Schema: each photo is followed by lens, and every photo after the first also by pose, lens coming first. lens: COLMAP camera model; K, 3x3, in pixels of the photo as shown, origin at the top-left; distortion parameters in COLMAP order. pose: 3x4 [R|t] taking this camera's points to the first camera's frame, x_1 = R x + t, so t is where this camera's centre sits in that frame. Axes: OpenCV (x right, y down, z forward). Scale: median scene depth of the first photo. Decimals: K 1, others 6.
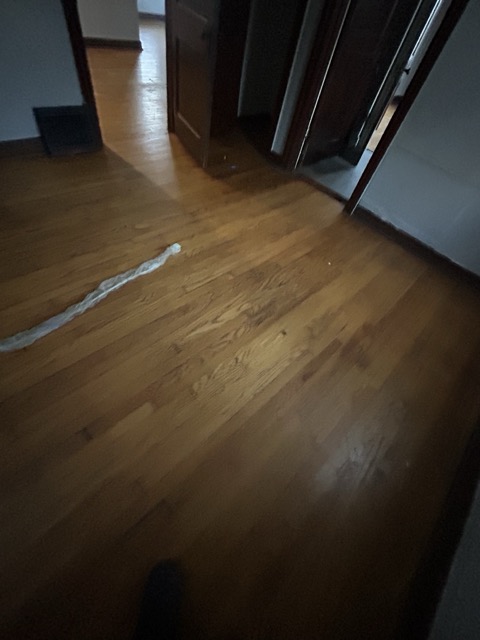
lens RADIAL K [[282.2, 0, 237.7], [0, 282.2, 321.2], [0, 0, 1]] dist [0.014308, -0.003864]
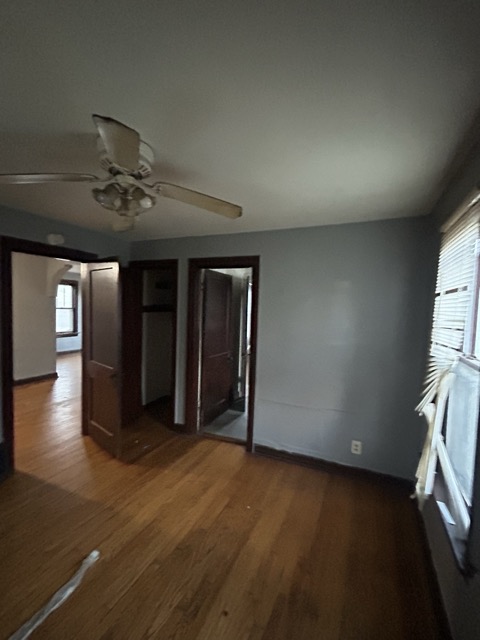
lens RADIAL K [[282.2, 0, 242.6], [0, 282.2, 319.2], [0, 0, 1]] dist [0.014308, -0.003864]
pose [[0.920387, -0.164095, 0.354910, 0.026550], [0.371052, 0.652822, -0.660411, 0.031668], [-0.123323, 0.739524, 0.661737, -0.219083]]
